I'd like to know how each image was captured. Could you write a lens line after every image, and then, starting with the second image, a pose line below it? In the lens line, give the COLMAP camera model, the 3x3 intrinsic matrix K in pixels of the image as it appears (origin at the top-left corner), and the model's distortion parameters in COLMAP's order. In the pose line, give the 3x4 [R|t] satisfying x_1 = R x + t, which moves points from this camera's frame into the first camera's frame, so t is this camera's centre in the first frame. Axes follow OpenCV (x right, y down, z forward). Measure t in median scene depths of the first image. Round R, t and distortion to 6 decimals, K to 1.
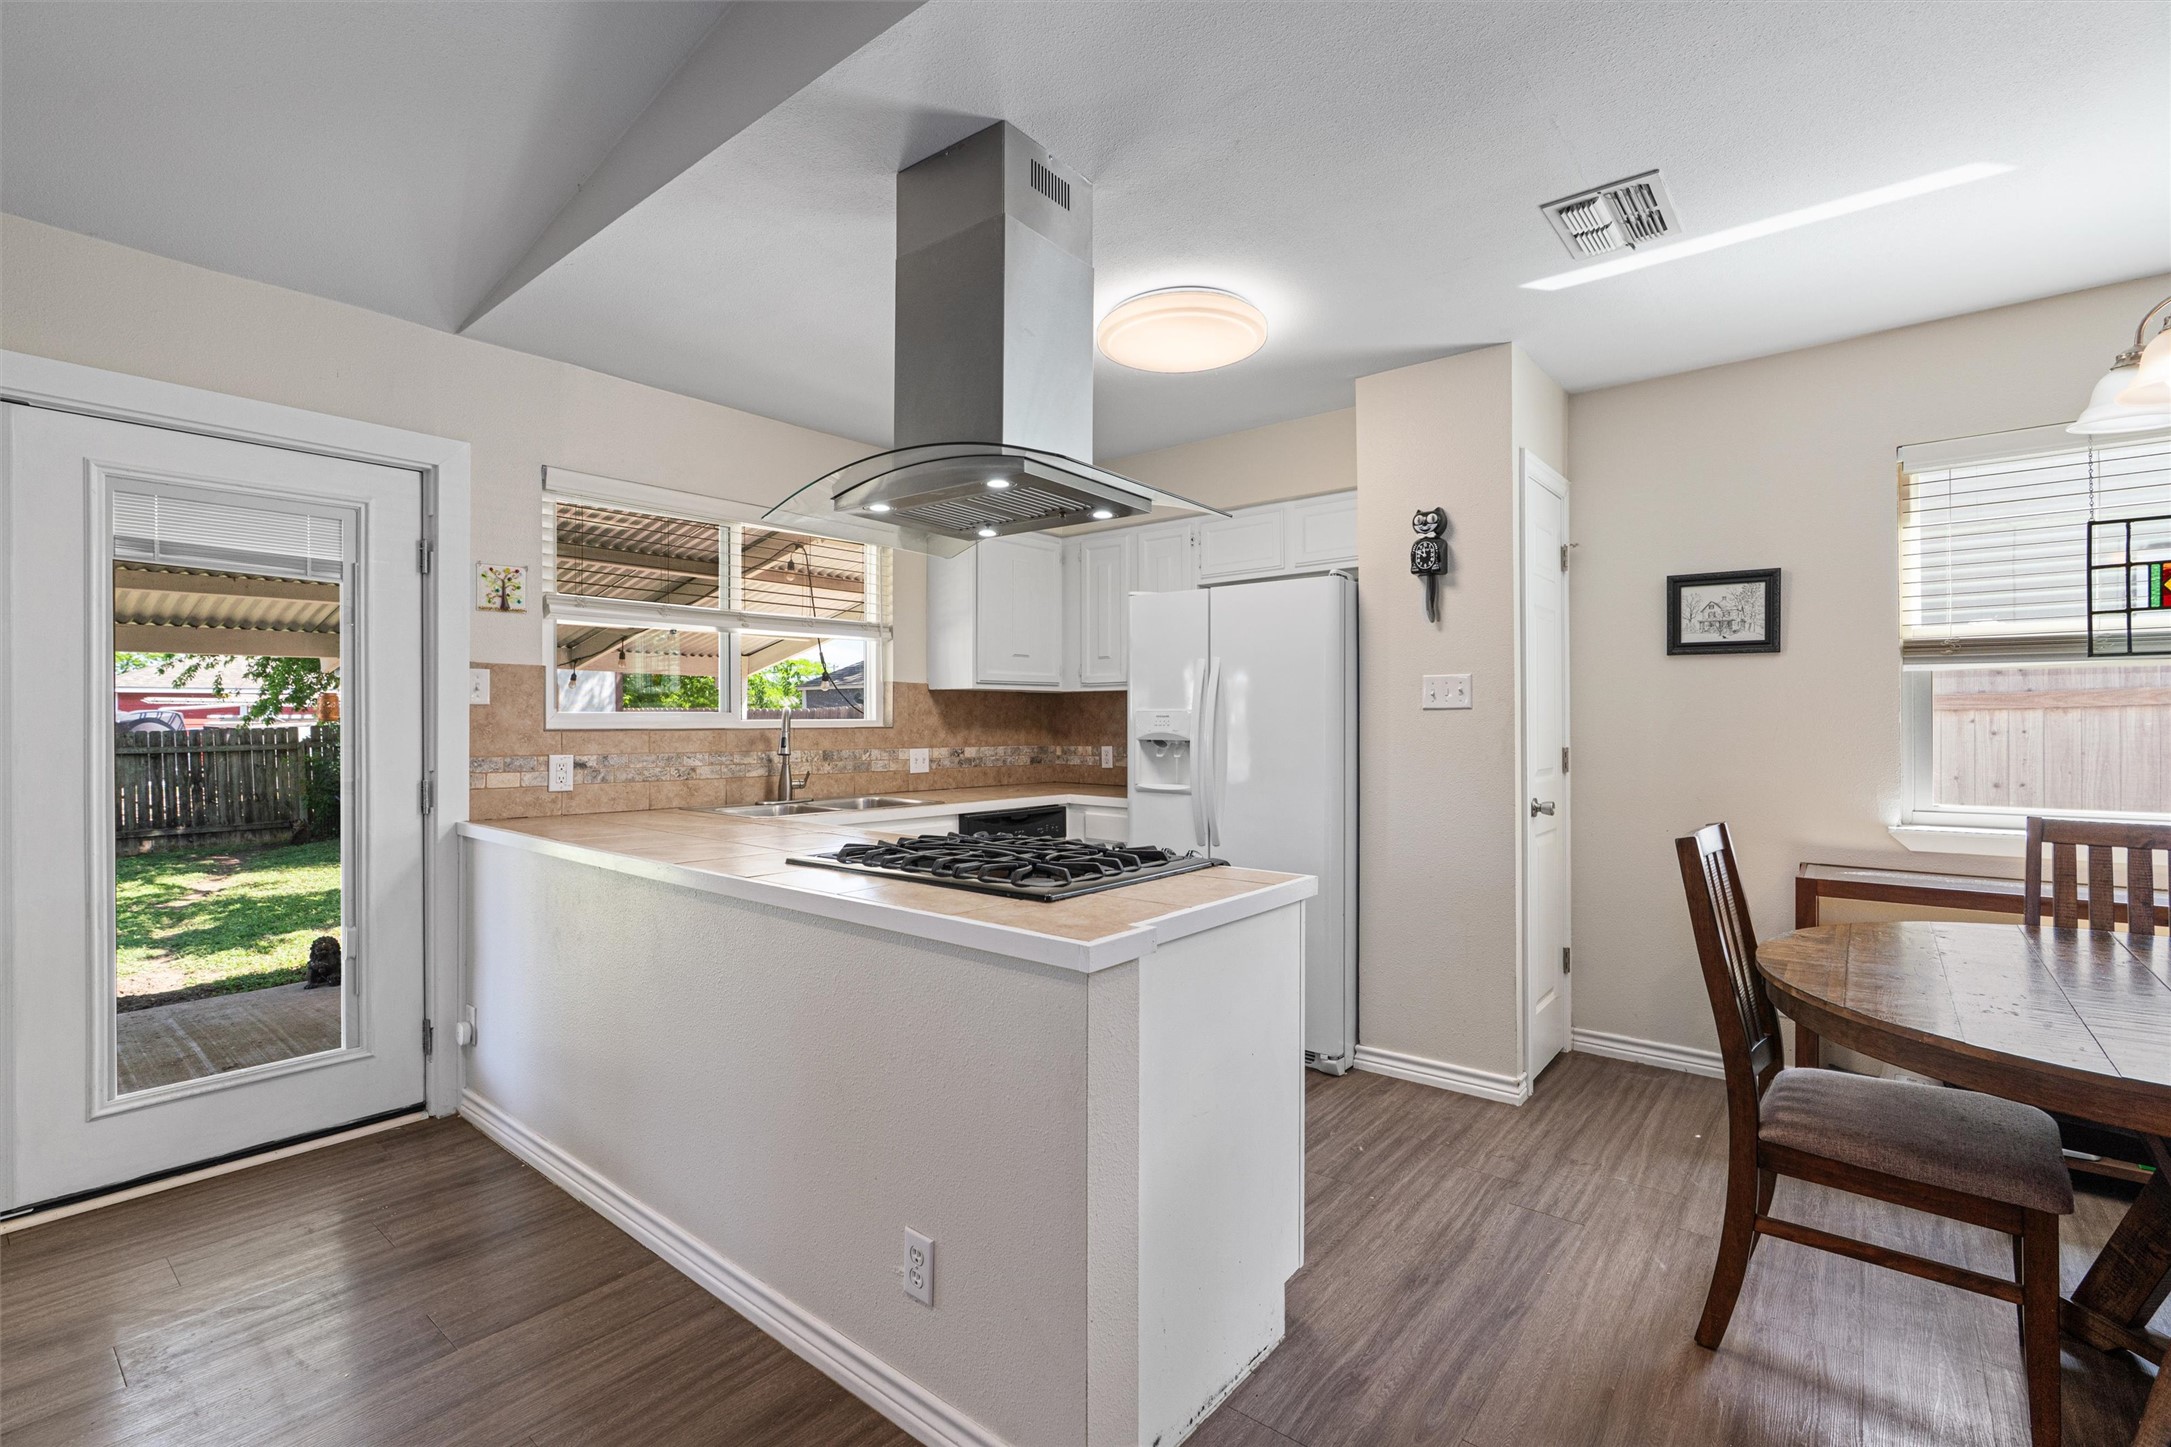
lens RADIAL K [[972.8, 0, 1091.6], [0, 972.8, 715.3], [0, 0, 1]] dist [-0.010591, 0.003231]
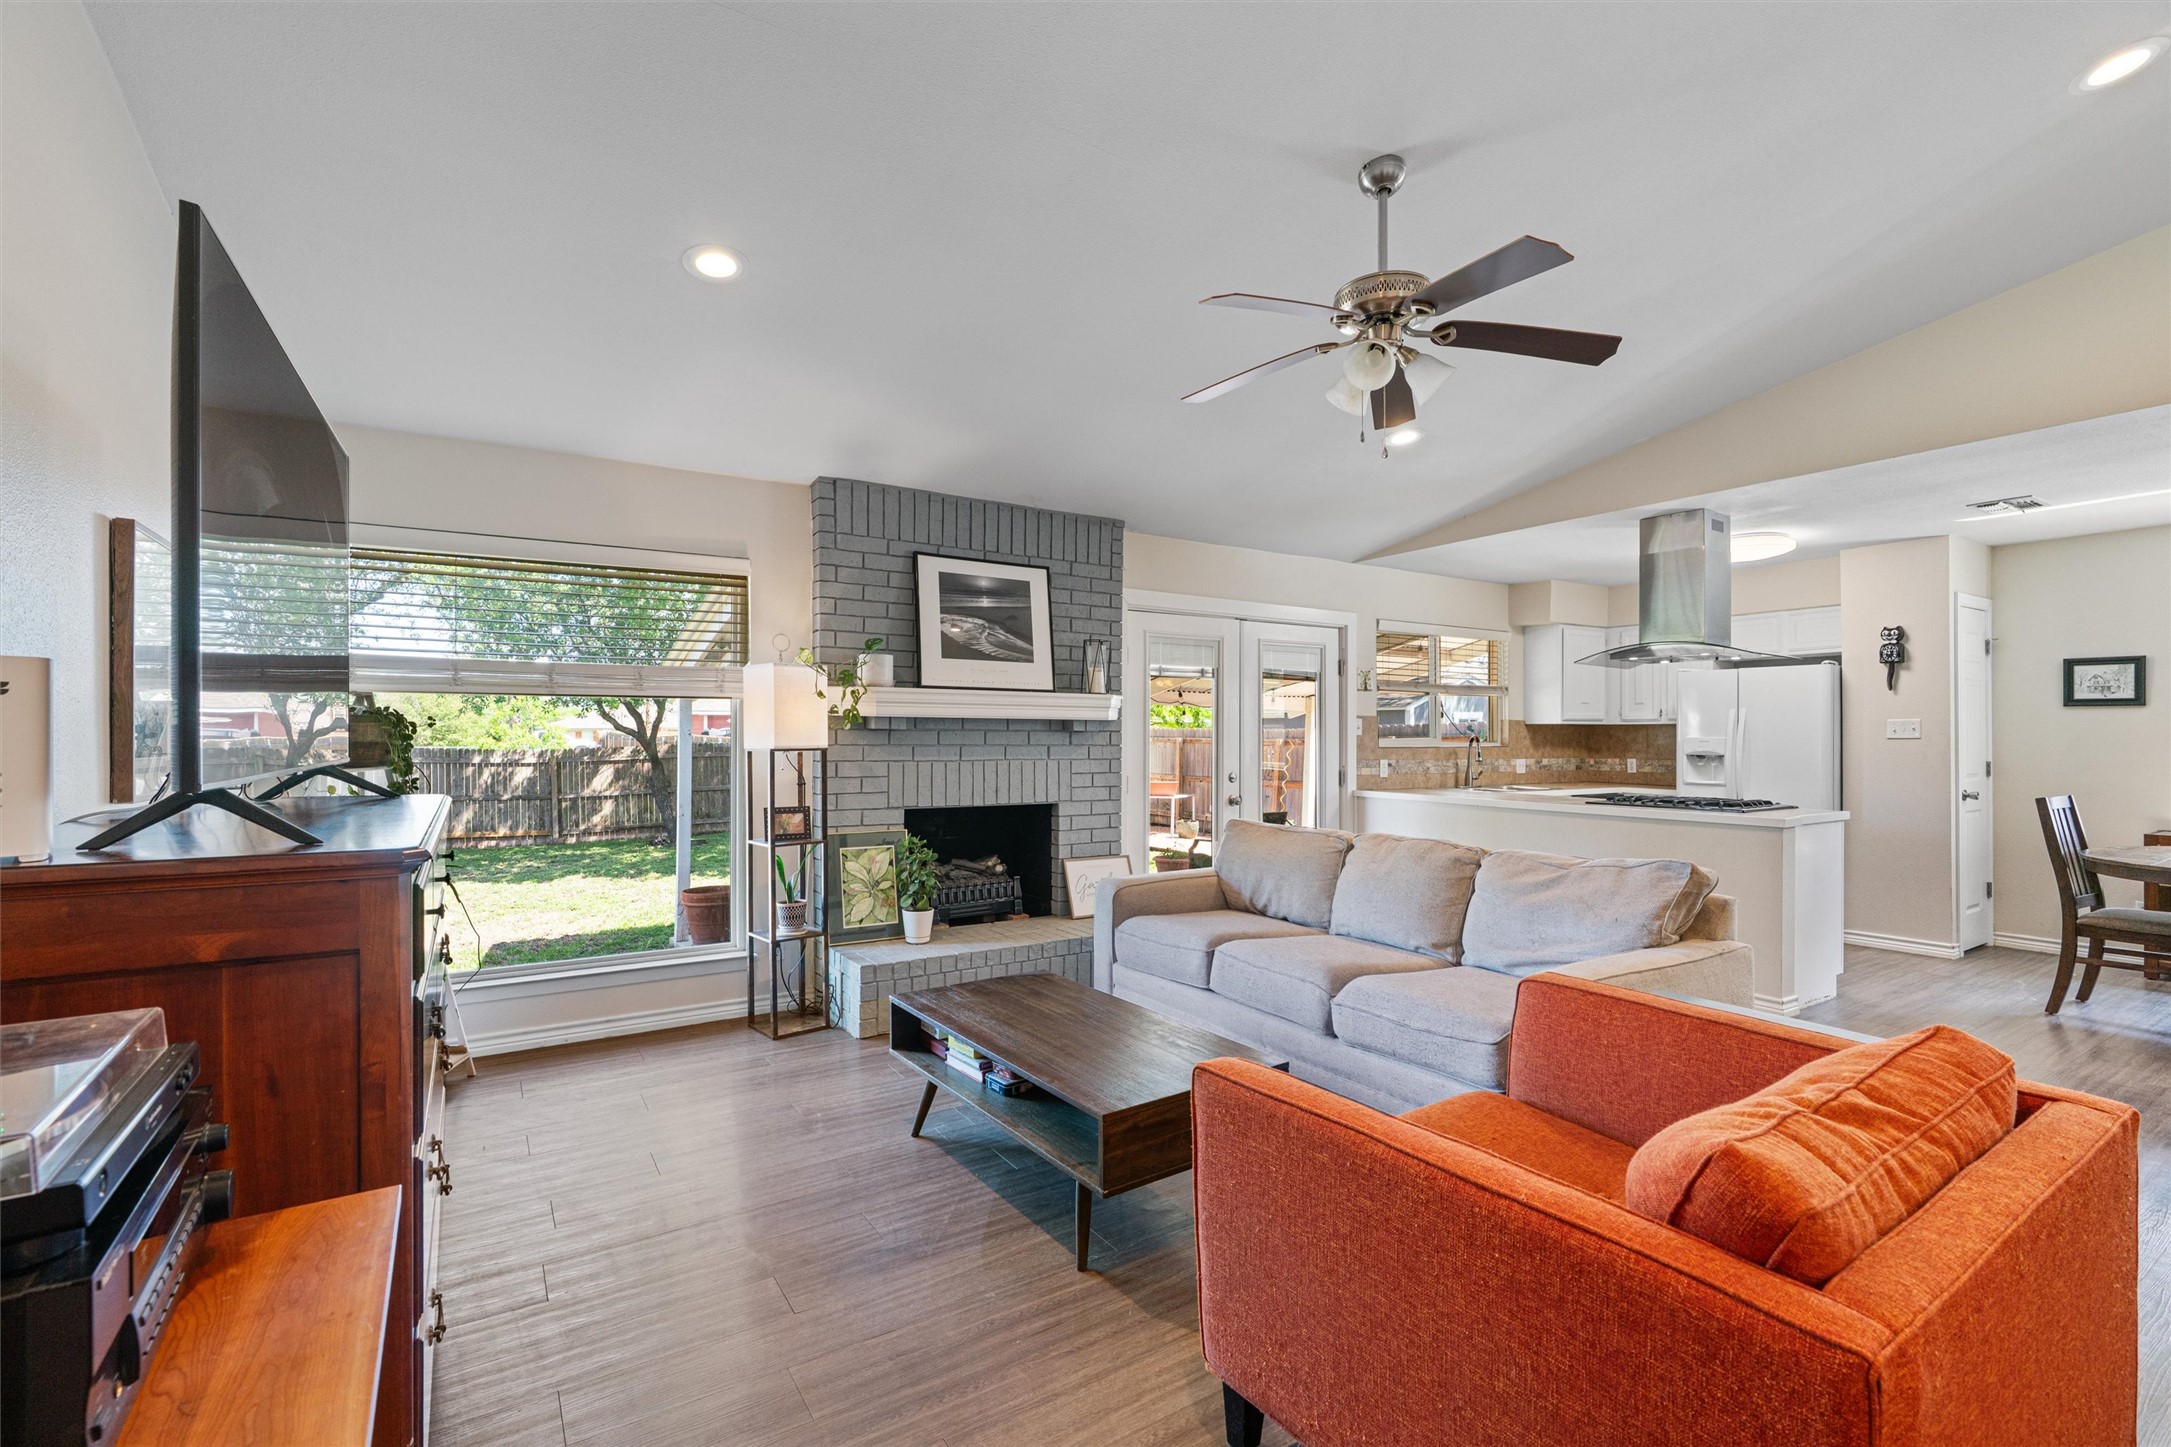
lens RADIAL K [[972.8, 0, 1086.0], [0, 972.8, 731.3], [0, 0, 1]] dist [-0.010591, 0.003231]
pose [[0.949418, 0.001226, -0.314014, -0.531606], [-0.000819, 0.999999, 0.001430, -0.022526], [0.314015, -0.001100, 0.949417, -1.221612]]
